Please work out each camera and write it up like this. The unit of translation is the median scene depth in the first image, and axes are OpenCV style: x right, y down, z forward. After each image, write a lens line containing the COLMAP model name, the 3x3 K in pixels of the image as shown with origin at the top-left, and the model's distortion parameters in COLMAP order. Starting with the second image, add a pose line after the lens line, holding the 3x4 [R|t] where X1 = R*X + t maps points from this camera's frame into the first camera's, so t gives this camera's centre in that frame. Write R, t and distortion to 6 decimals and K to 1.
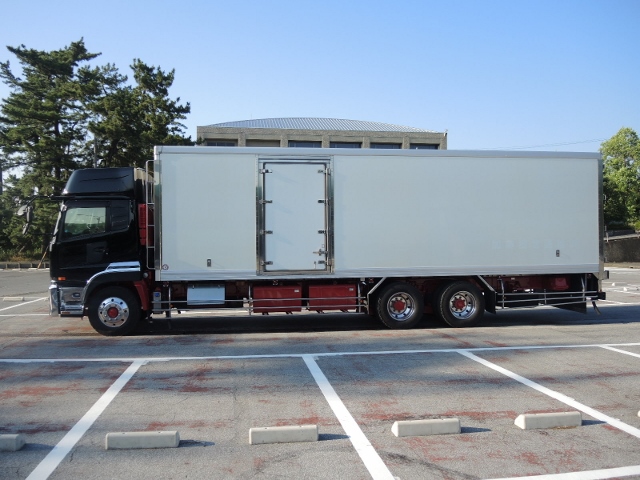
lens RADIAL K [[566.8, 0, 320.0], [0, 566.8, 240.0], [0, 0, 1]] dist [-0.047708, 0.006677]
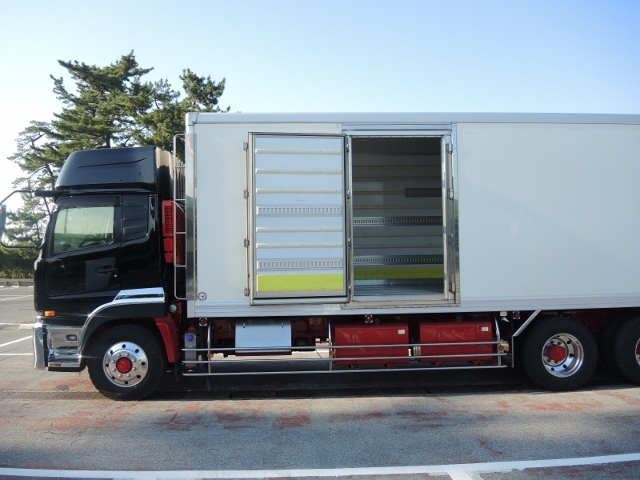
lens RADIAL K [[544.9, 0, 320.0], [0, 544.9, 240.0], [0, 0, 1]] dist [-0.066860, -0.003080]
pose [[0.996538, -0.008646, -0.082693, -0.079048], [0.006393, 0.999602, -0.027471, 0.000883], [0.082897, 0.026848, 0.996196, 0.355782]]
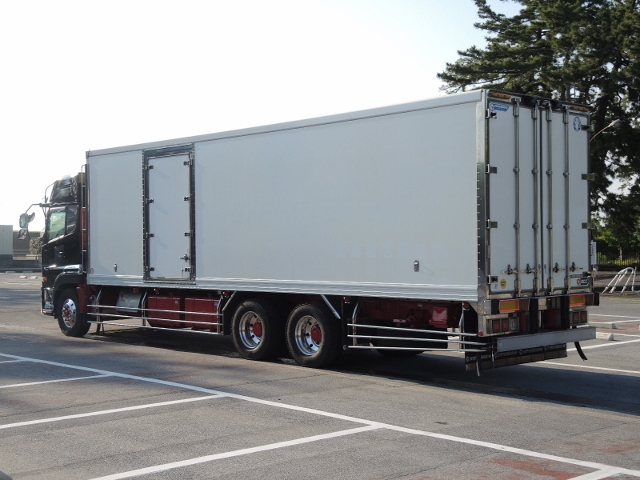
lens RADIAL K [[938.0, 0, 320.0], [0, 938.0, 240.0], [0, 0, 1]] dist [0.121407, -0.001955]
pose [[0.600408, -0.000591, -0.799693, 1.199188], [0.003669, 0.999991, 0.002016, -0.007513], [0.799685, -0.004145, 0.600405, 0.297540]]
